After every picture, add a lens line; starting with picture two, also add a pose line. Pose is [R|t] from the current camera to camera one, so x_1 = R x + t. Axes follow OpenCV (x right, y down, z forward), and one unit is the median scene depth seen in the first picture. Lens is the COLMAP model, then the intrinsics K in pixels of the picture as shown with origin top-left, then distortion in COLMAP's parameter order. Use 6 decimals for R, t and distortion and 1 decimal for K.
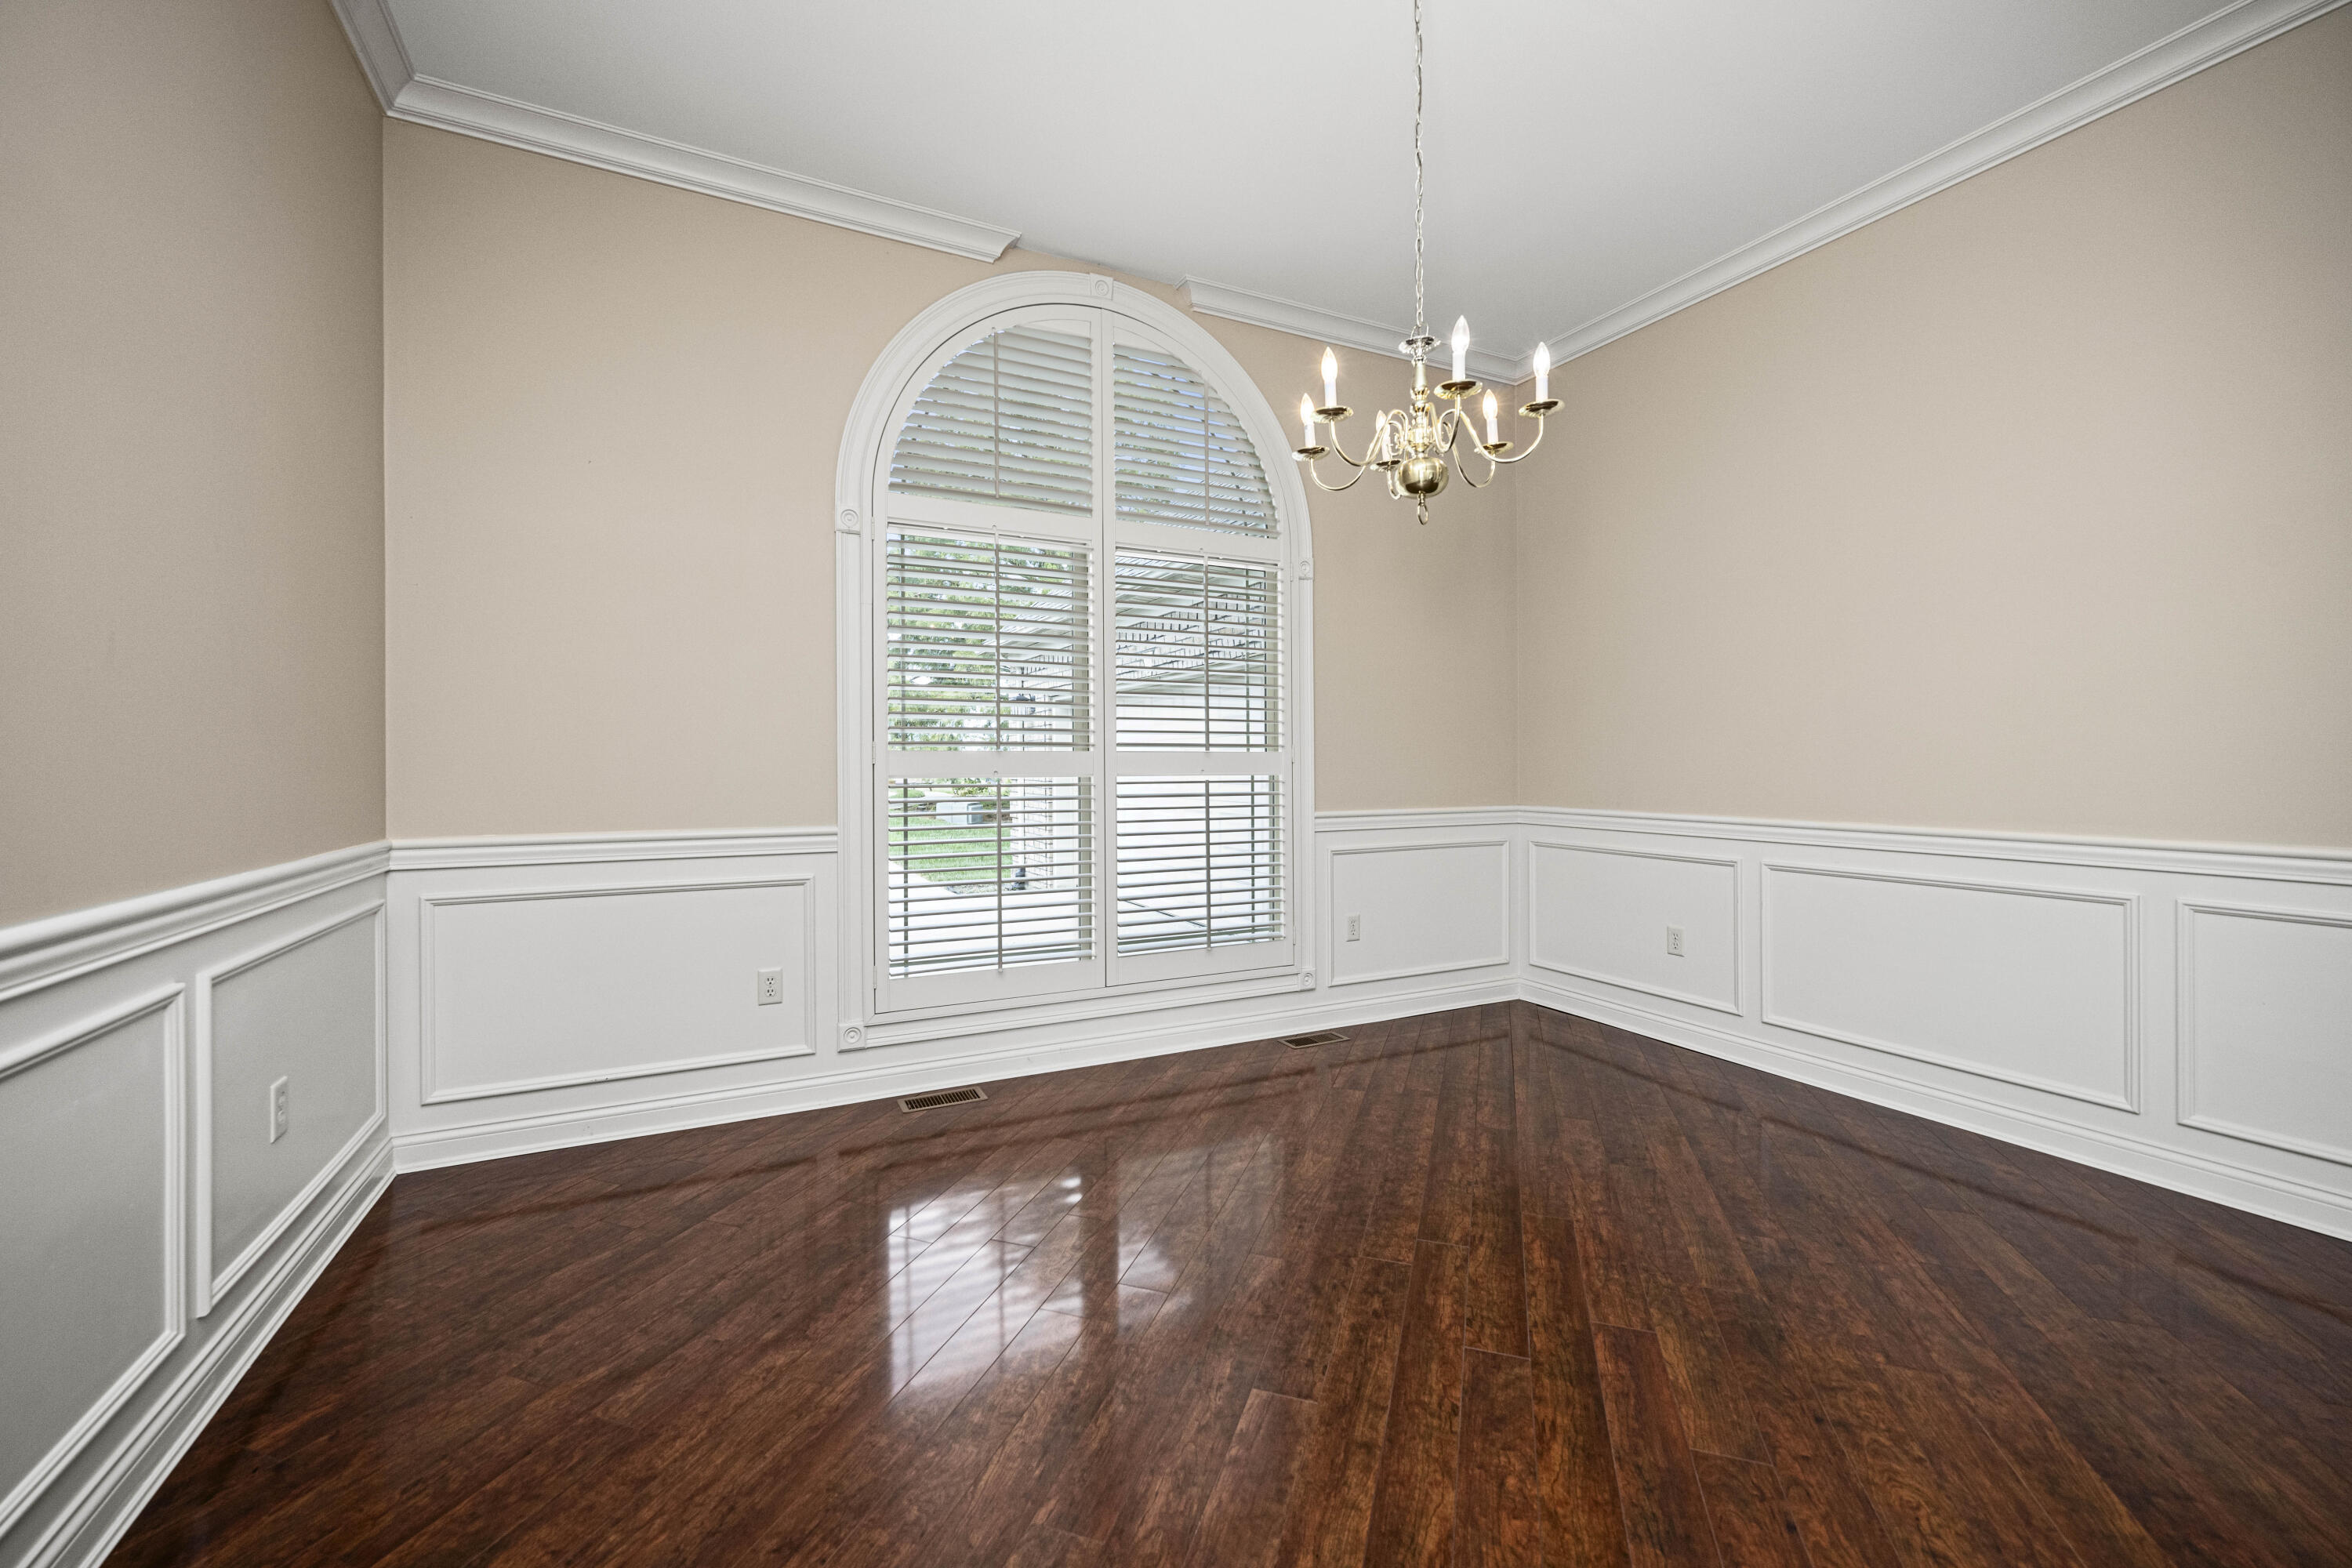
lens RADIAL K [[946.2, 0, 1185.8], [0, 946.2, 770.0], [0, 0, 1]] dist [0.000981, -0.000869]
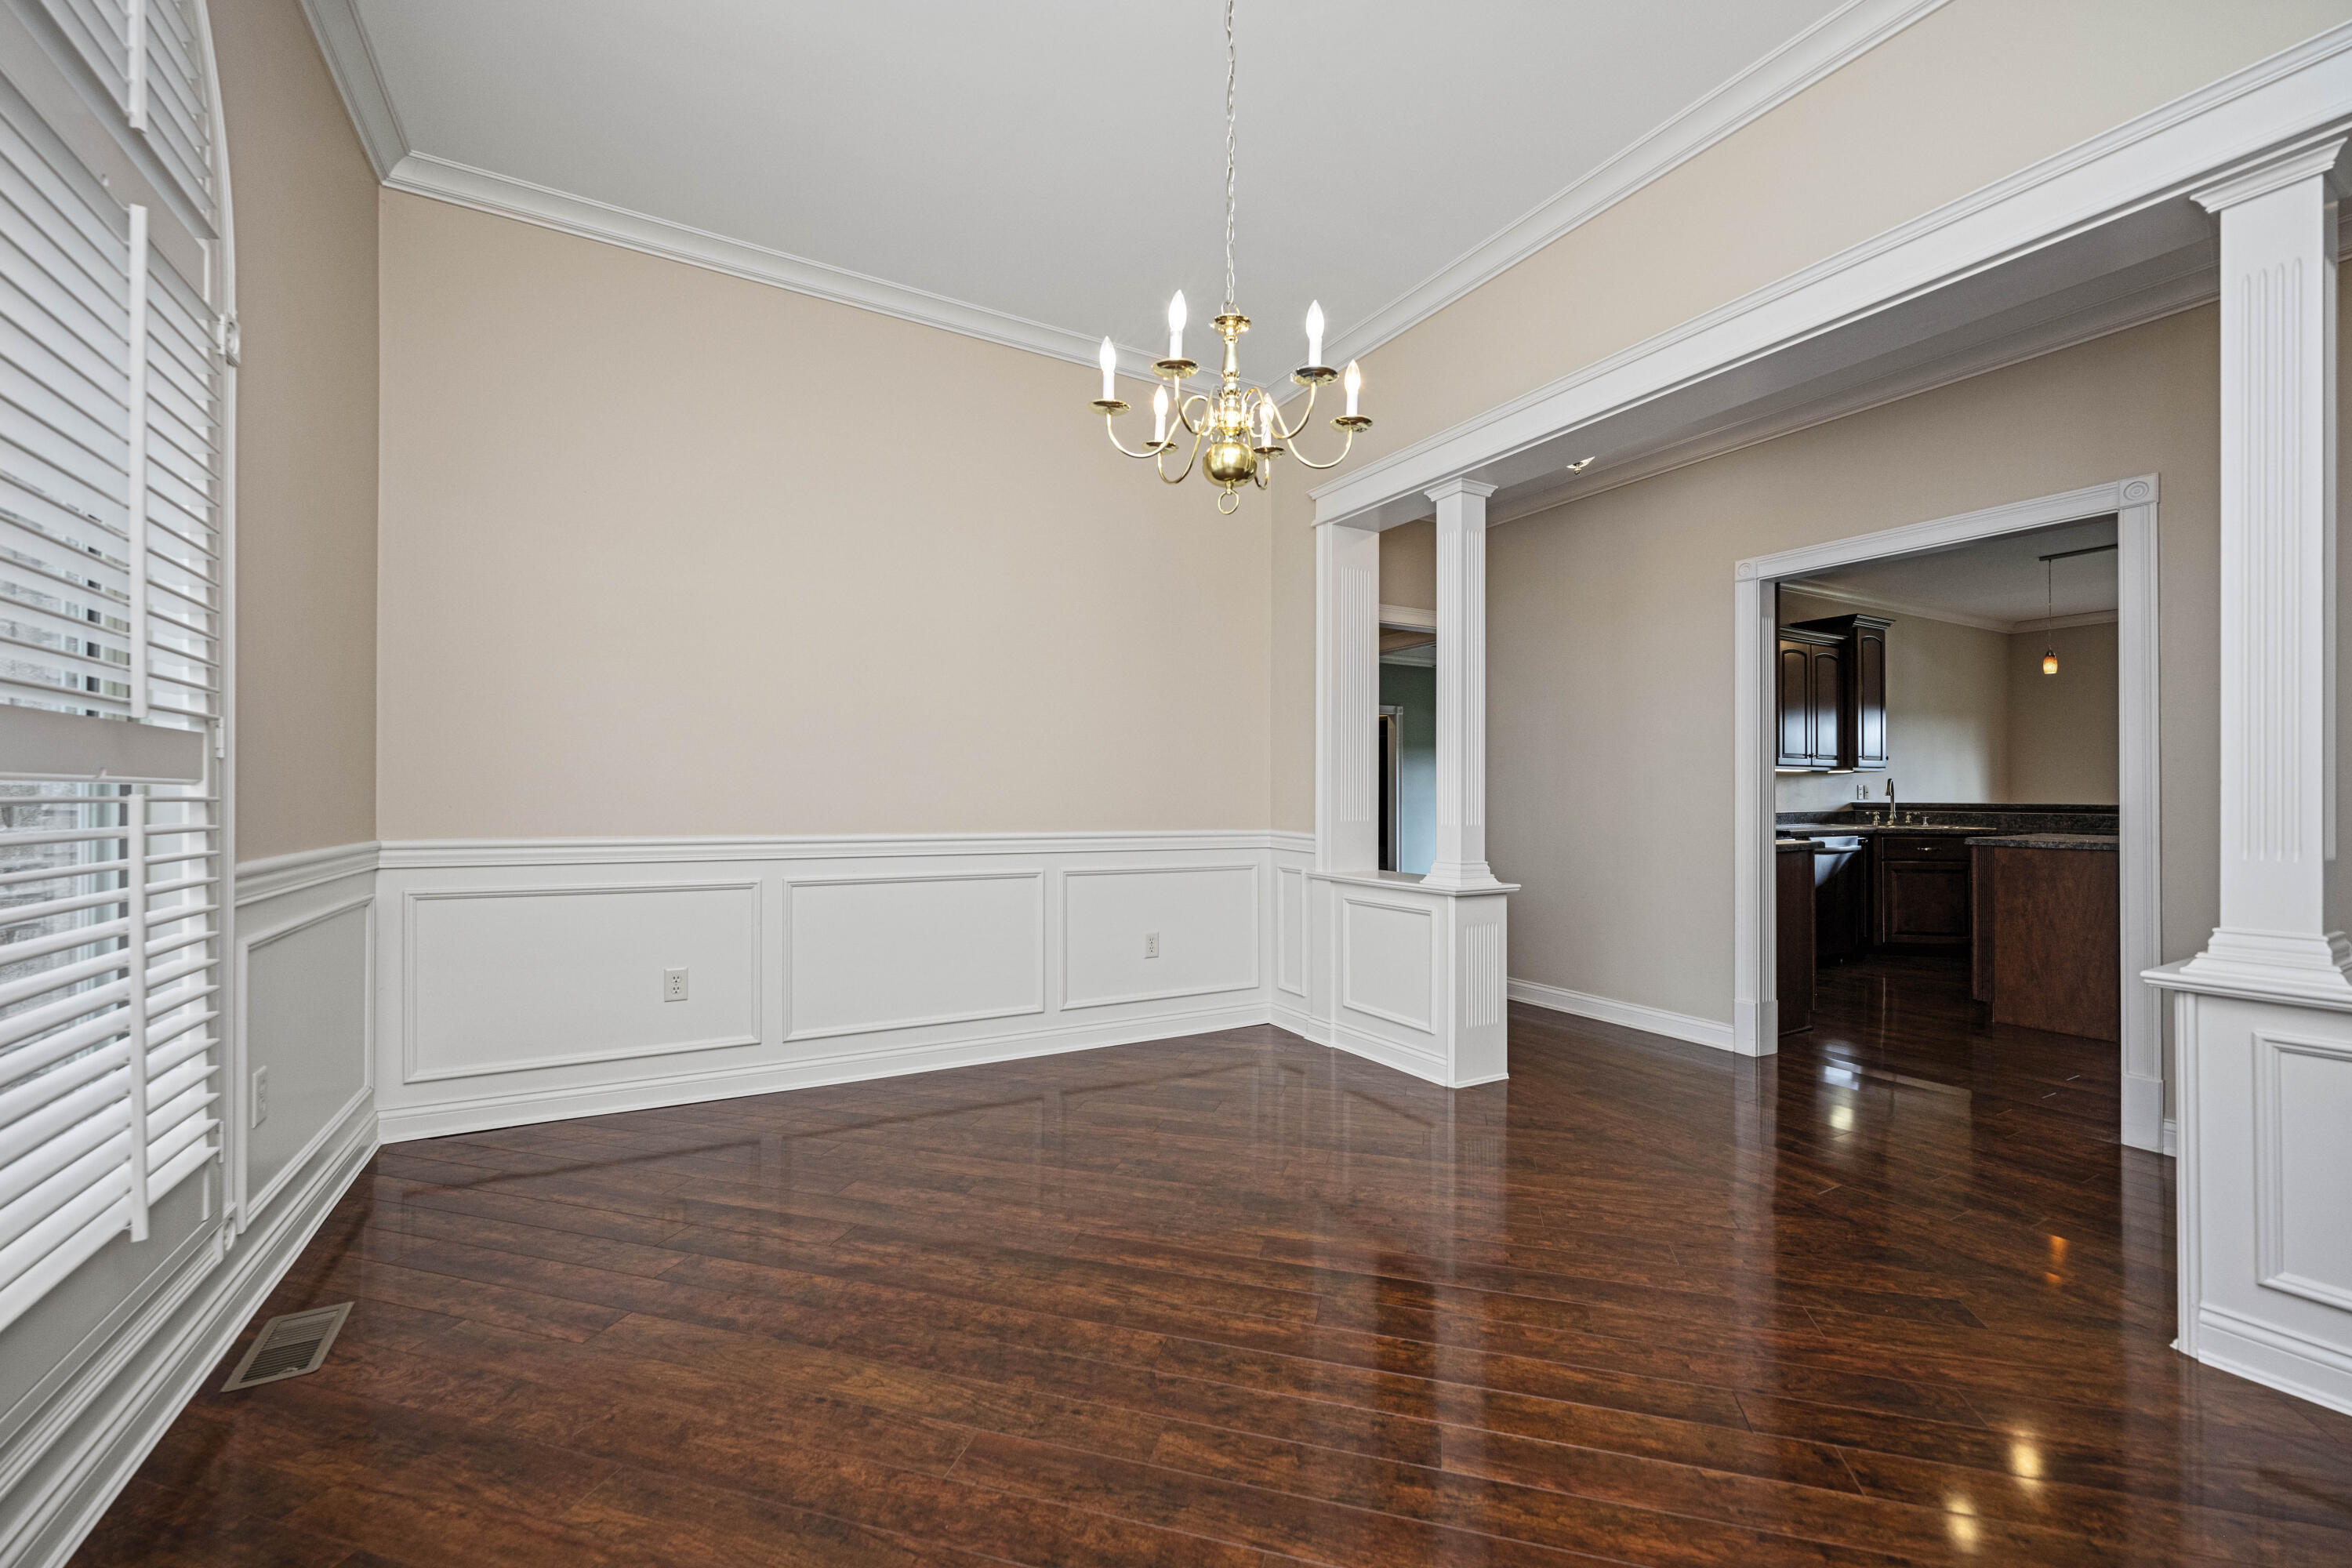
lens RADIAL K [[946.2, 0, 1187.8], [0, 946.2, 796.4], [0, 0, 1]] dist [0.000981, -0.000869]
pose [[-0.052145, 0.001119, 0.998639, -0.569135], [0.001101, 0.999999, -0.001063, 0.020701], [-0.998639, 0.001044, -0.052146, 0.915438]]
